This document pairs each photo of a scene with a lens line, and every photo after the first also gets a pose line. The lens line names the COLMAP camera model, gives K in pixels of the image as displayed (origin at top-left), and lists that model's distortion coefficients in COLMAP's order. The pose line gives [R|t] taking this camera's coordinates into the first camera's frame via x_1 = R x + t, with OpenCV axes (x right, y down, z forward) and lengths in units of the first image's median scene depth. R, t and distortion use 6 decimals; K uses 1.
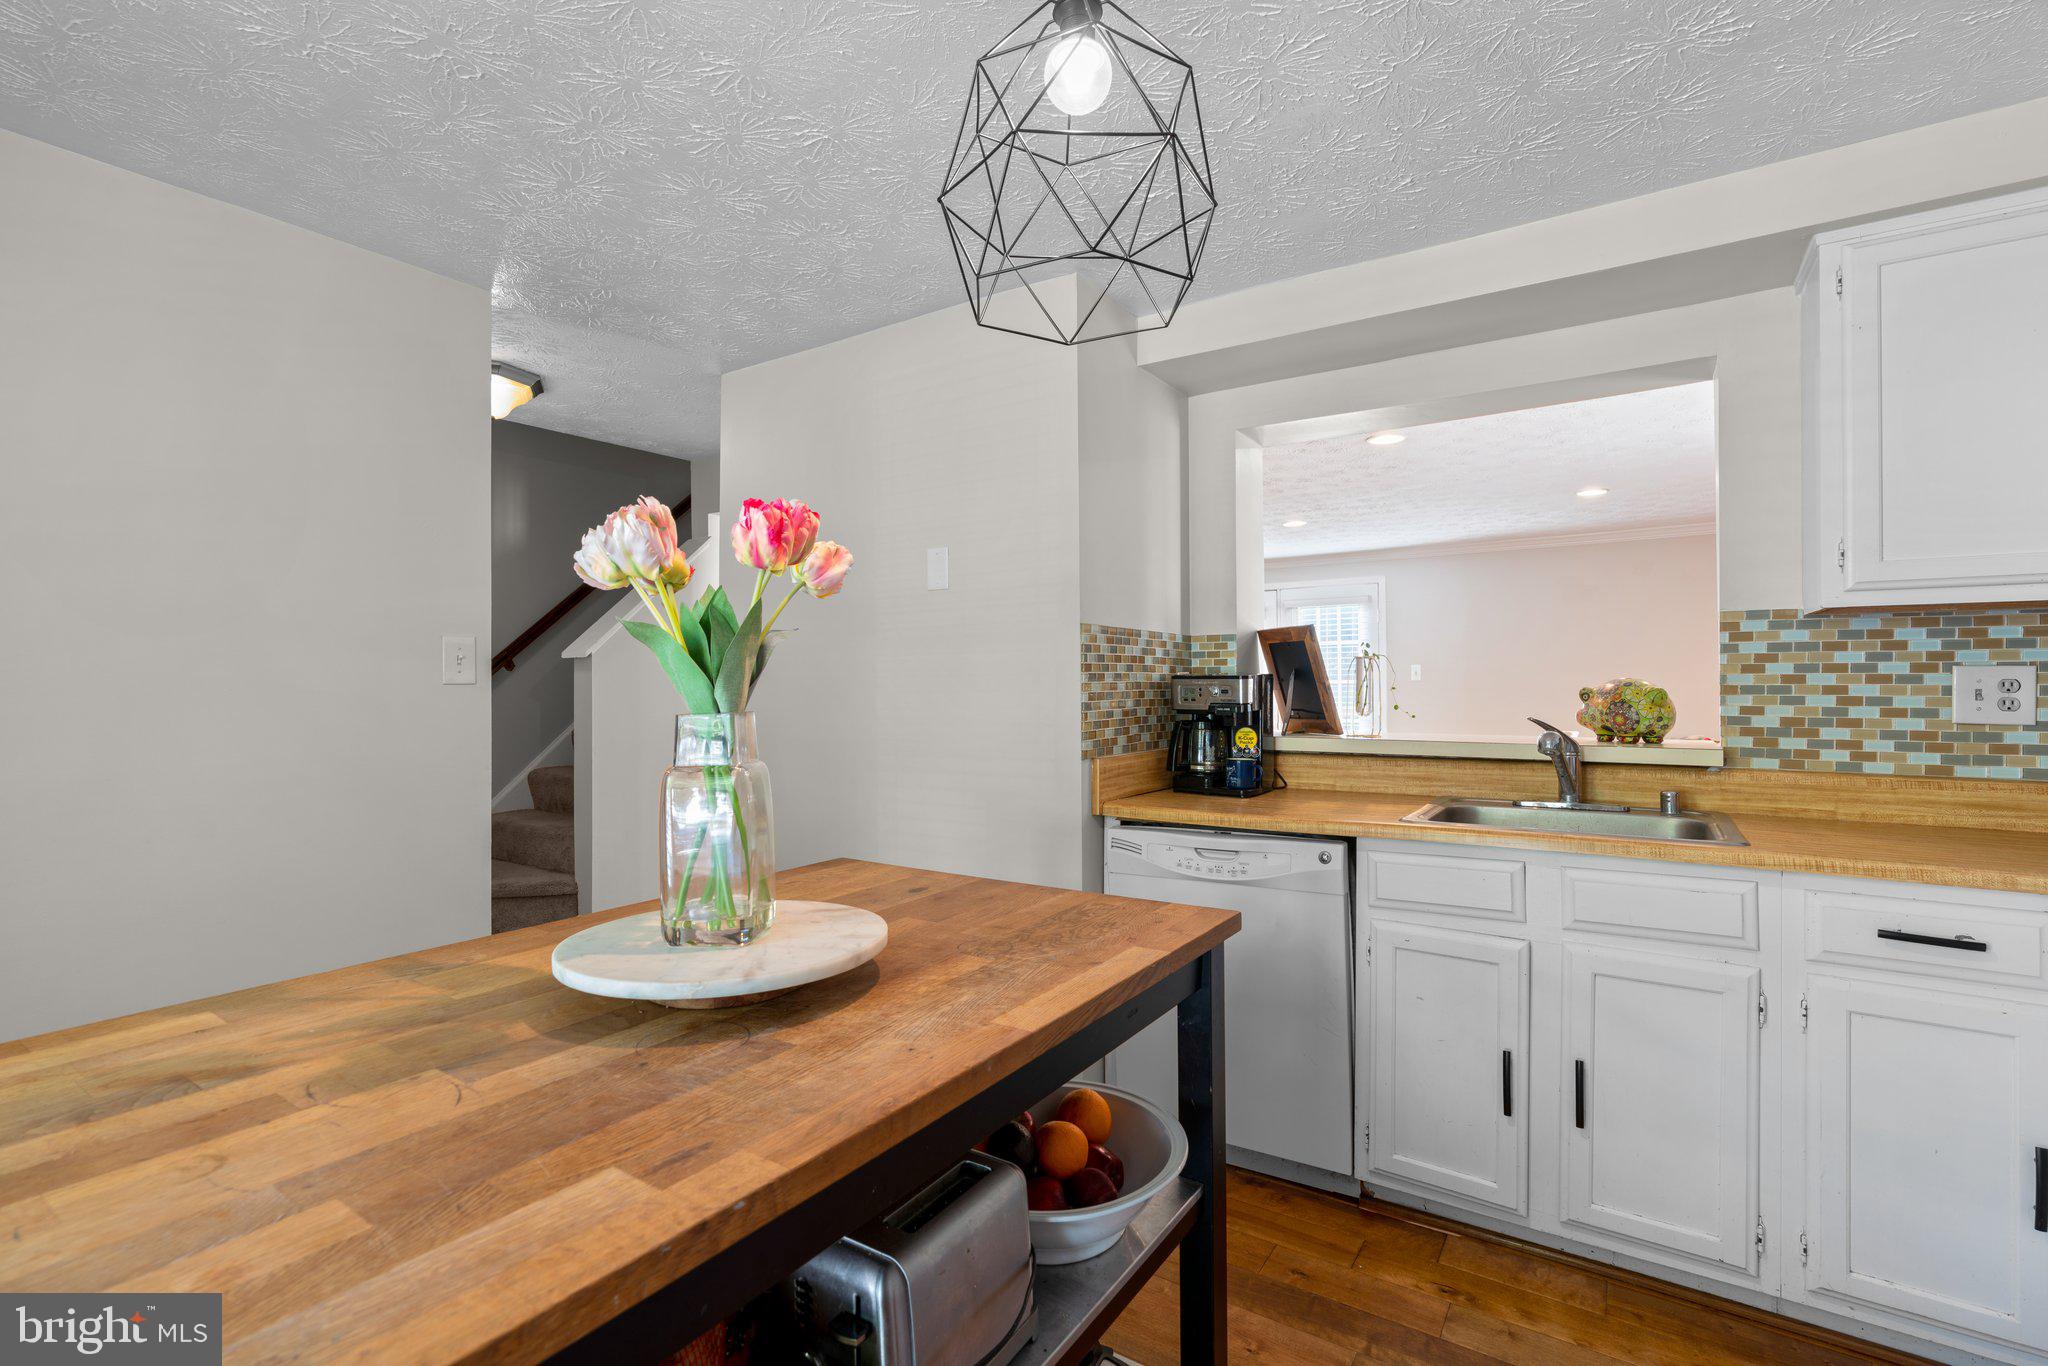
lens RADIAL K [[931.8, 0, 1010.7], [0, 931.8, 681.6], [0, 0, 1]] dist [-0.004473, 0.000927]
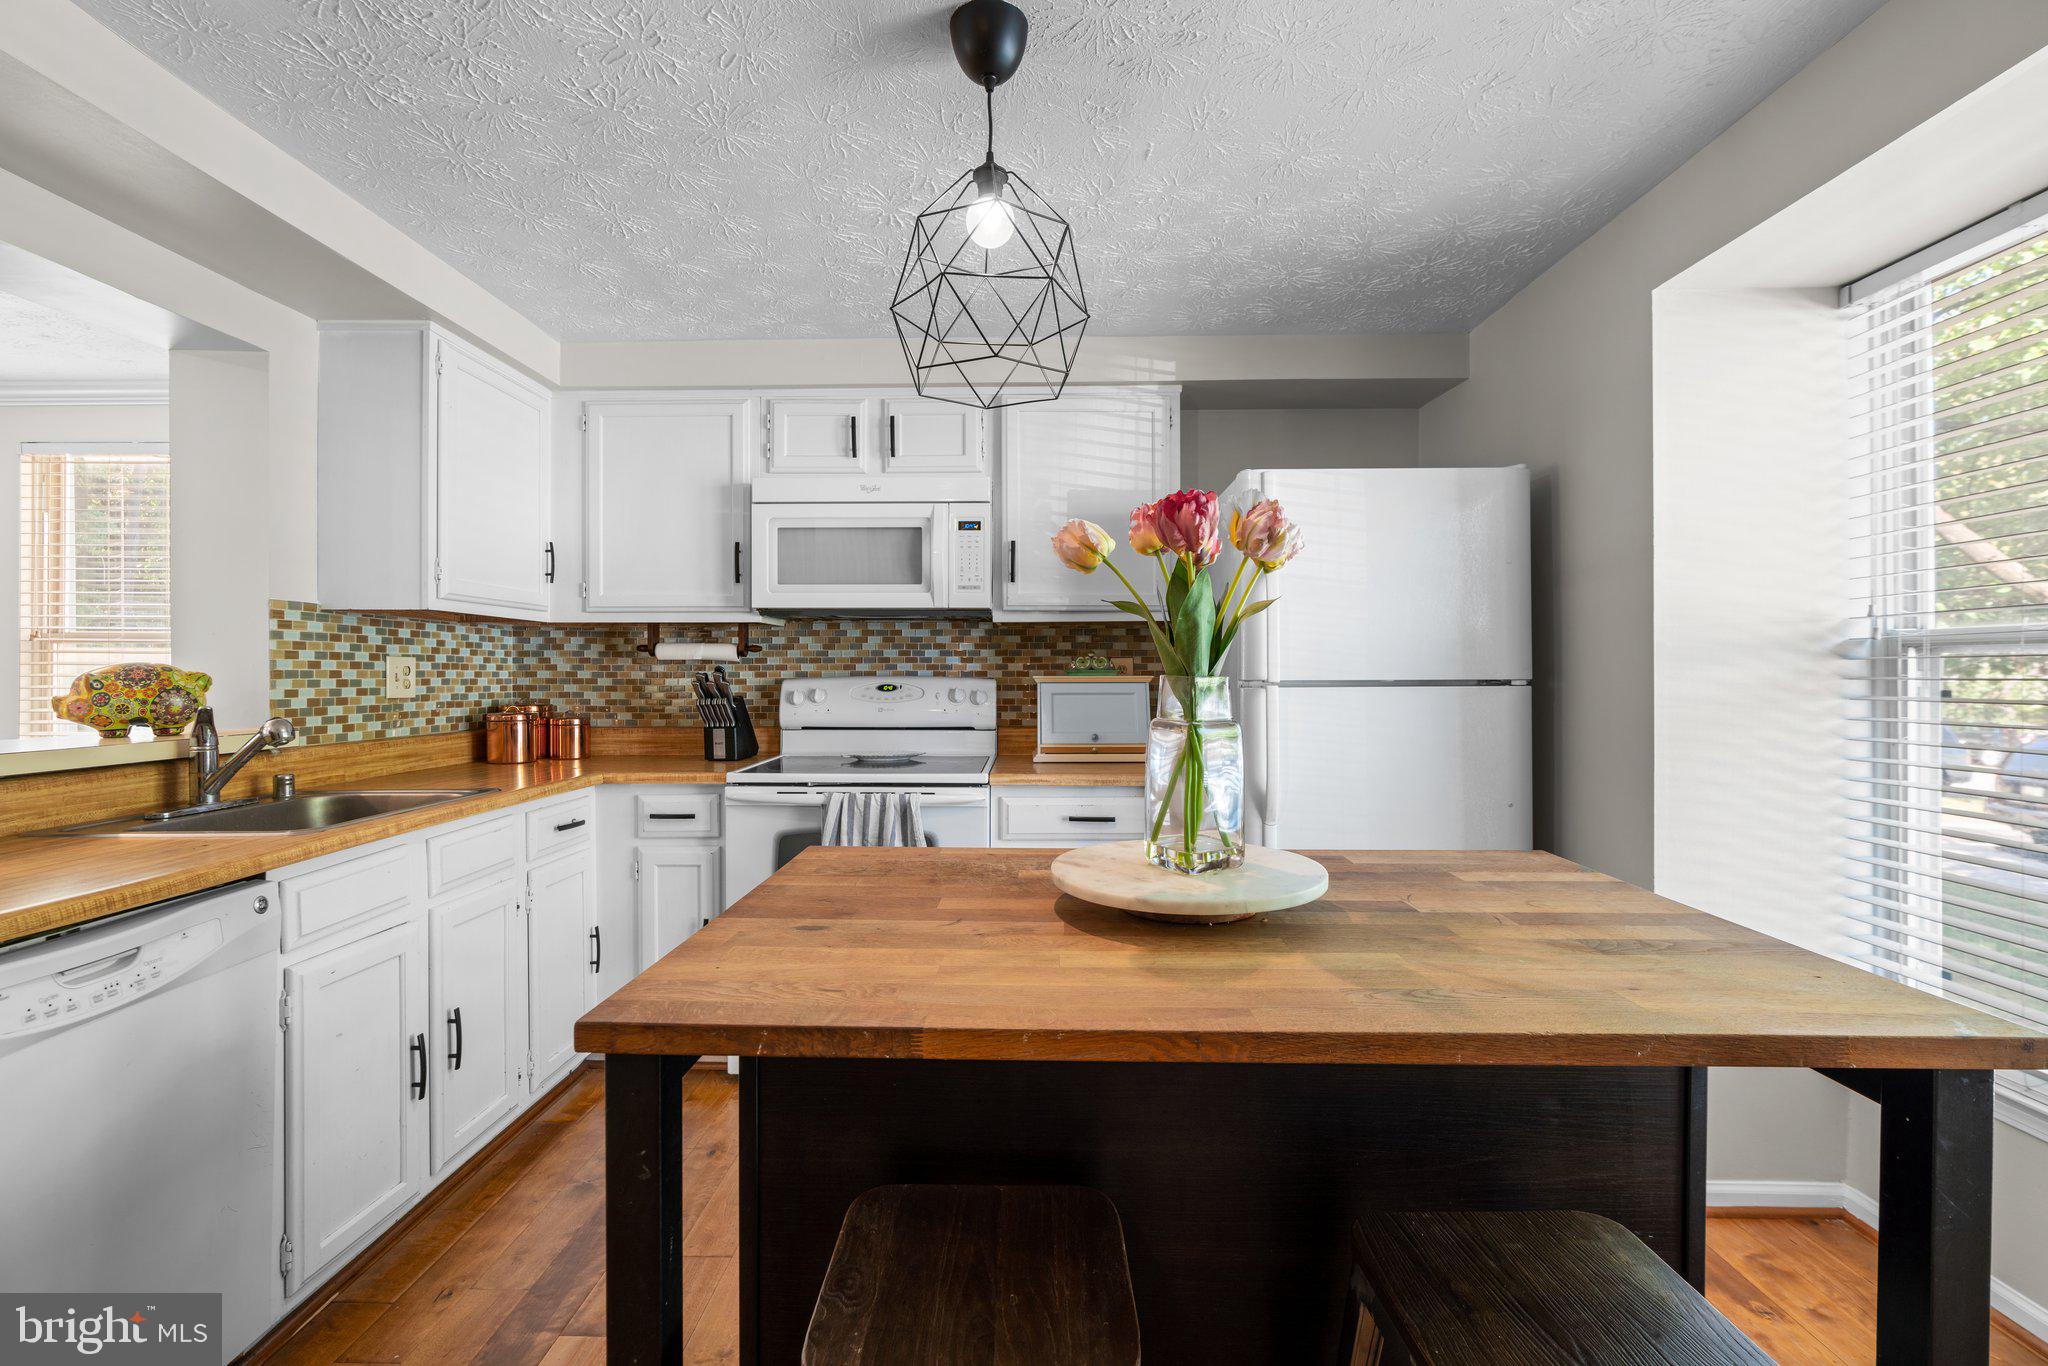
lens RADIAL K [[931.8, 0, 1011.7], [0, 931.8, 677.4], [0, 0, 1]] dist [-0.004473, 0.000927]
pose [[-0.538591, 0.000921, 0.842567, -0.590797], [0.005804, 0.999980, 0.002617, 0.014990], [-0.842547, 0.006299, -0.538585, 0.914450]]
